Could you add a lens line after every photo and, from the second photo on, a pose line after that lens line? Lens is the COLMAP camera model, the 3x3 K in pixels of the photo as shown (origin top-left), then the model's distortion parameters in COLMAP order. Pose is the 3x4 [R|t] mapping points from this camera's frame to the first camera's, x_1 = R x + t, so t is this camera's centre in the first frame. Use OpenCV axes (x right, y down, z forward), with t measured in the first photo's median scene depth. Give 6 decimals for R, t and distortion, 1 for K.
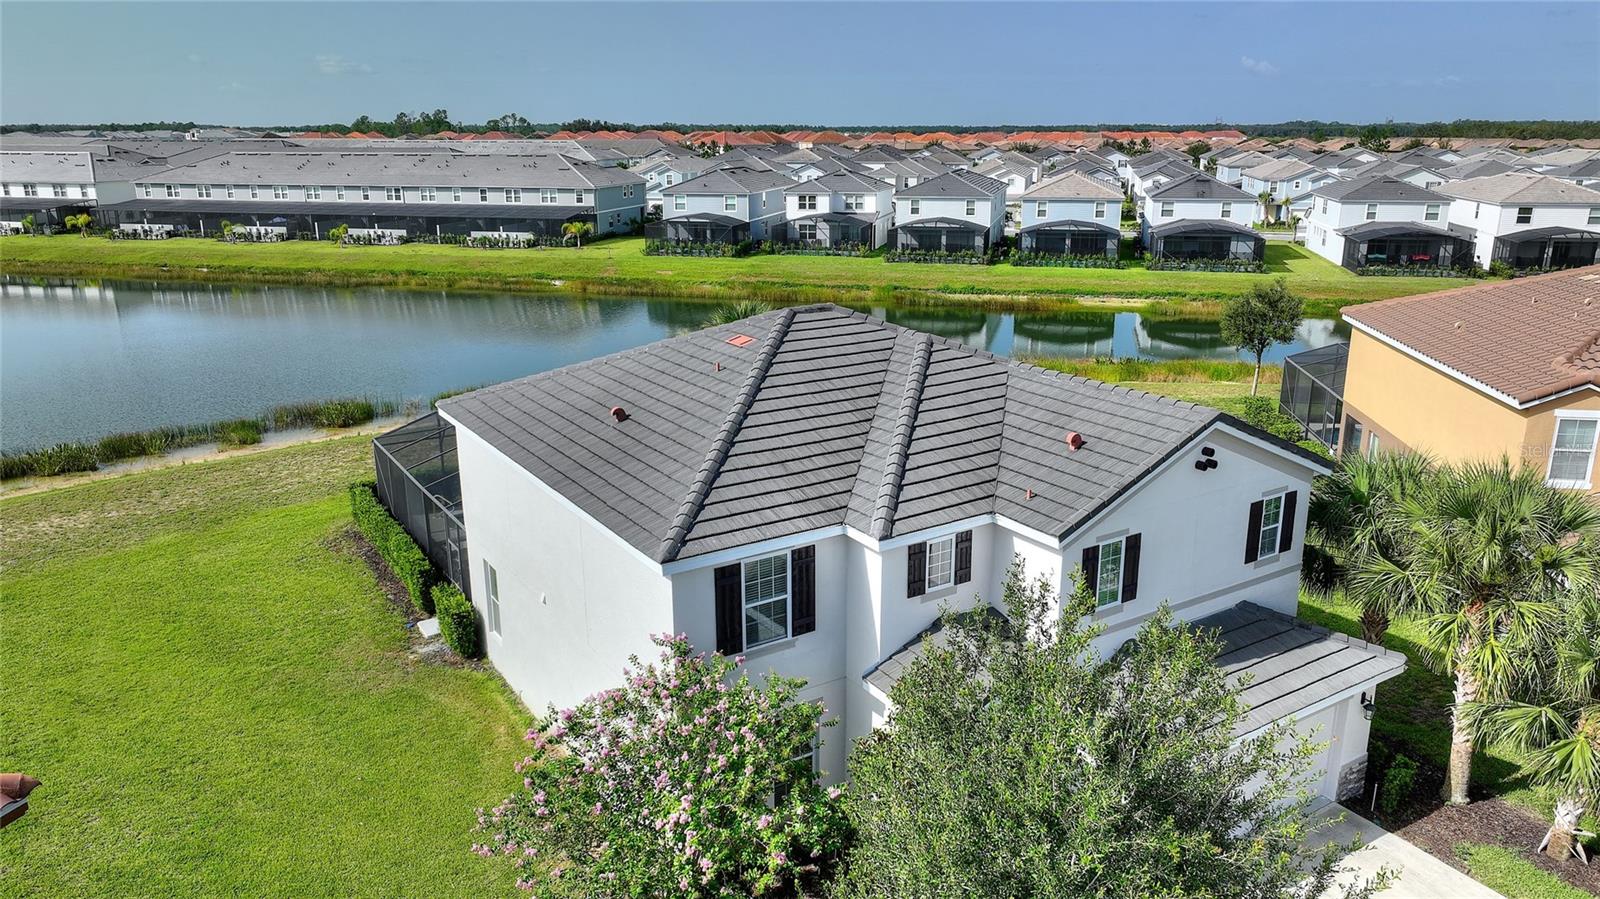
lens RADIAL K [[1120.8, 0, 809.0], [0, 1120.8, 446.7], [0, 0, 1]] dist [0.000789, 0.008081]
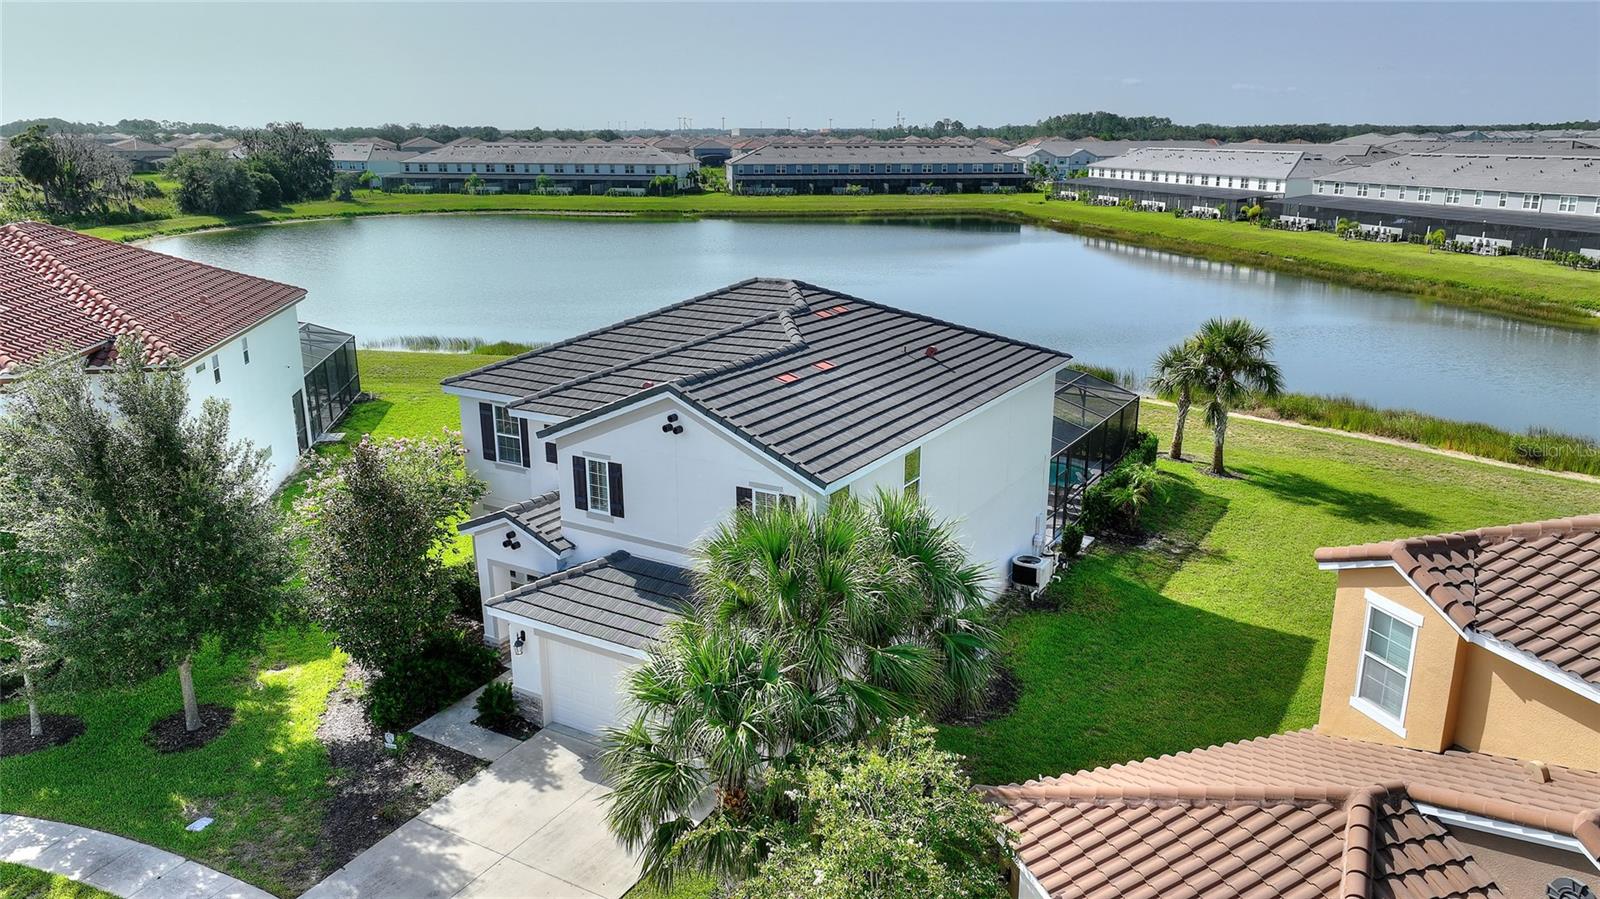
lens RADIAL K [[1120.8, 0, 808.6], [0, 1120.8, 455.5], [0, 0, 1]] dist [0.000789, 0.008081]
pose [[0.439344, 0.248920, -0.863143, 0.235512], [-0.242586, 0.958020, 0.152805, -0.027975], [0.864944, 0.142252, 0.481285, 0.093254]]
